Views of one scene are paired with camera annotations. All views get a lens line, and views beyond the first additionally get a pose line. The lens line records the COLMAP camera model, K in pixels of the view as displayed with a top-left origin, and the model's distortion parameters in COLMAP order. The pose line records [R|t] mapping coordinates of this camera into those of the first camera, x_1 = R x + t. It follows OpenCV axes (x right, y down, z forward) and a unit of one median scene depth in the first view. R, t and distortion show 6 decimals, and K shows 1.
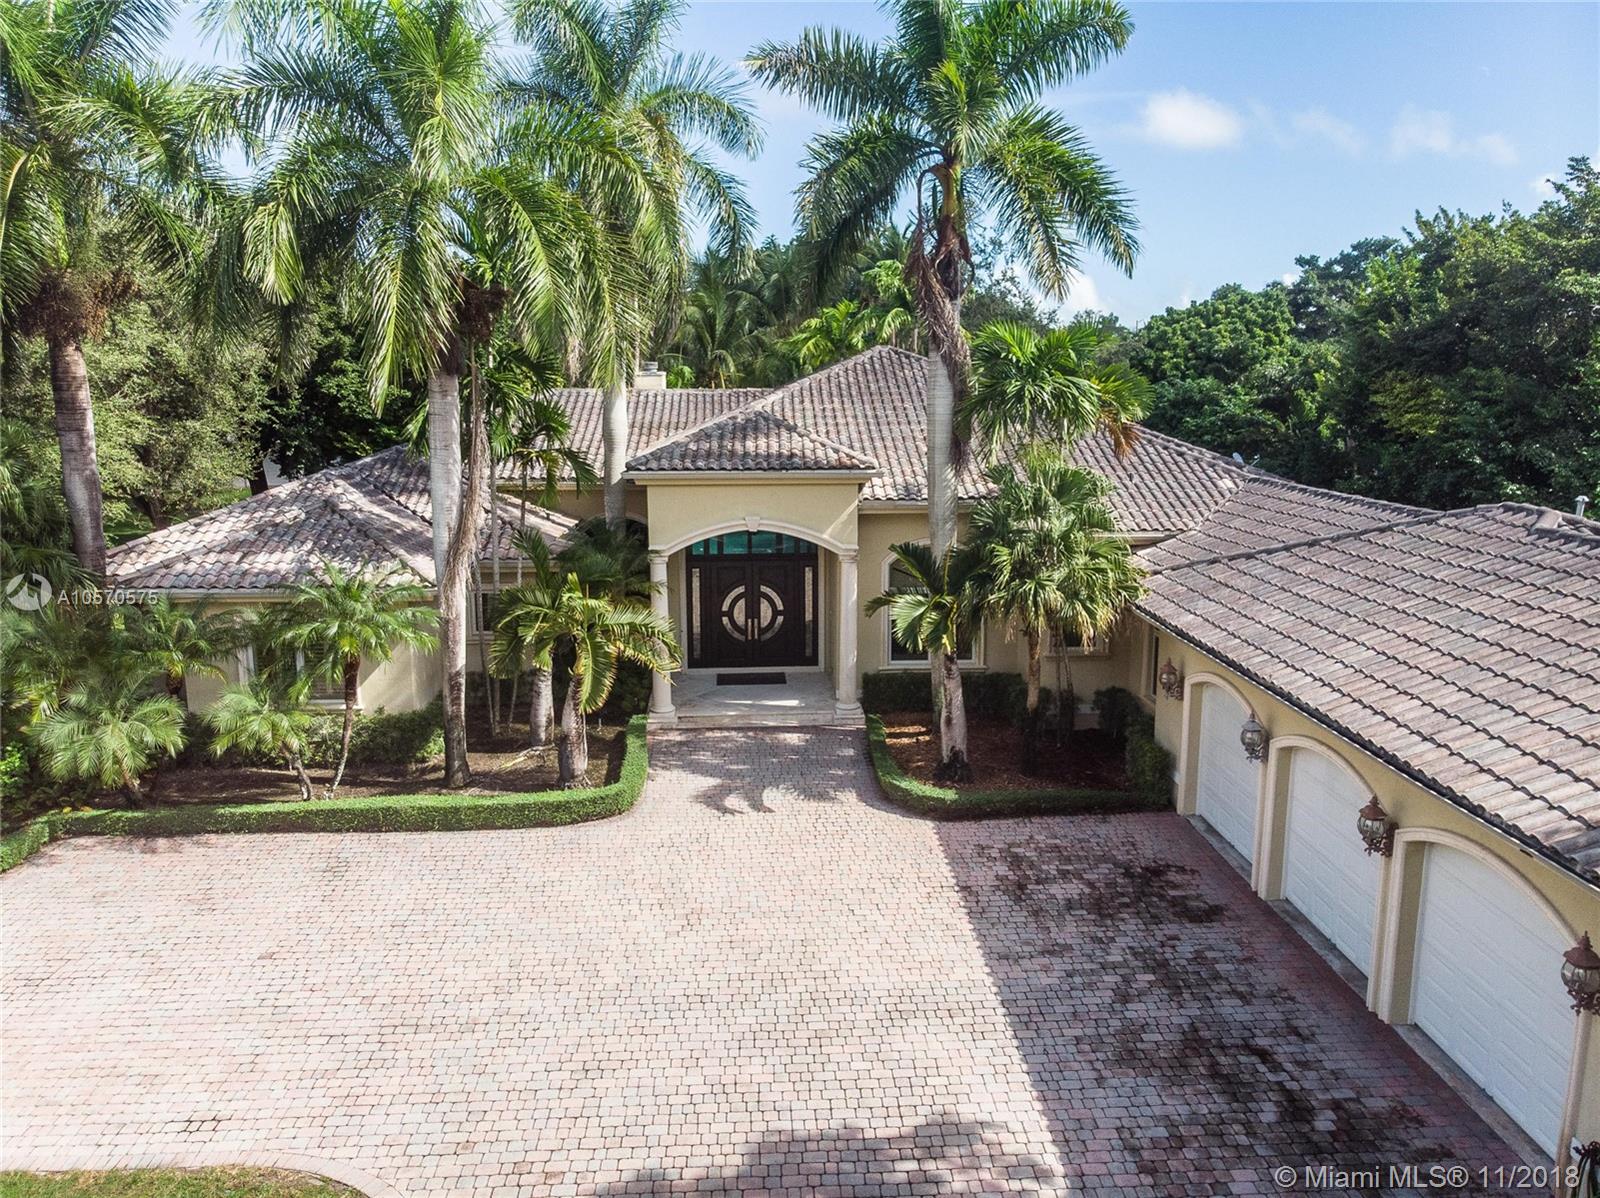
lens RADIAL K [[1154.1, 0, 800.0], [0, 1154.1, 599.0], [0, 0, 1]] dist [-0.006107, -0.003587]
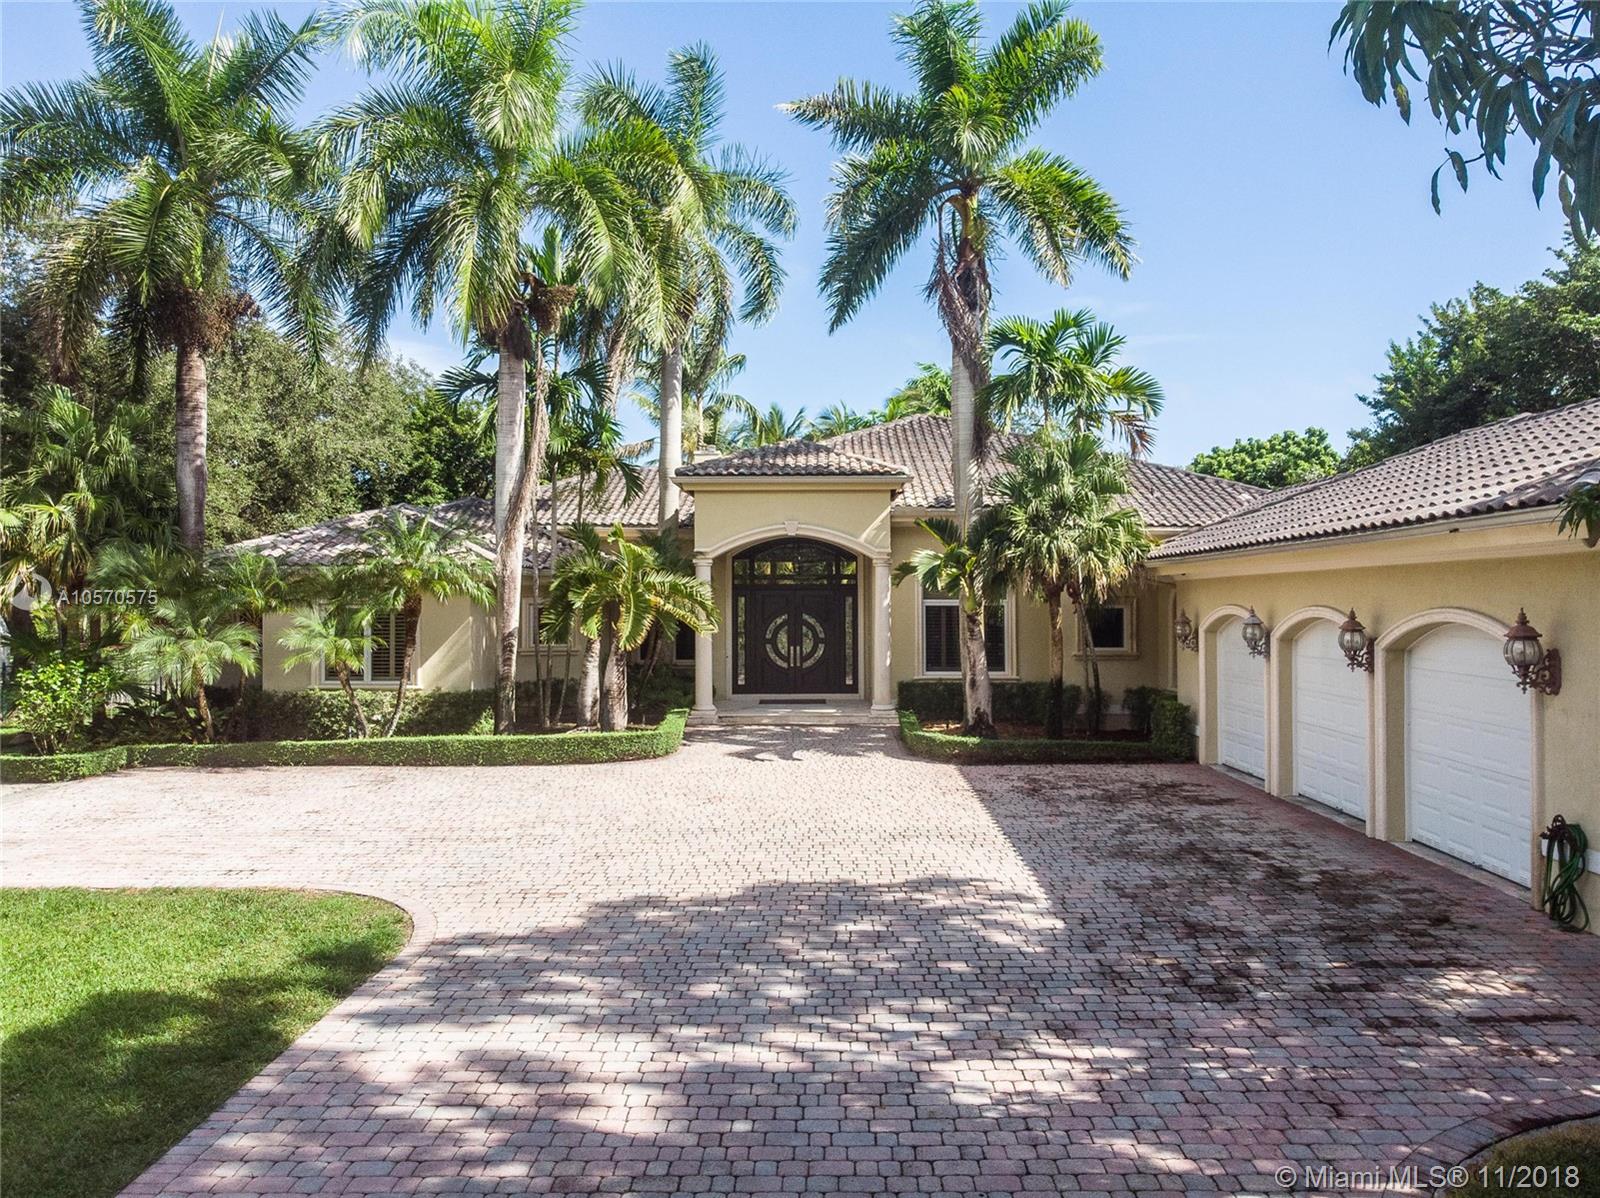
lens RADIAL K [[1154.1, 0, 800.0], [0, 1154.1, 599.0], [0, 0, 1]] dist [-0.006107, -0.003587]
pose [[0.997951, -0.000749, -0.063974, 0.039193], [-0.011339, 0.982030, -0.188383, 0.223310], [0.062965, 0.188723, 0.980010, -0.038835]]
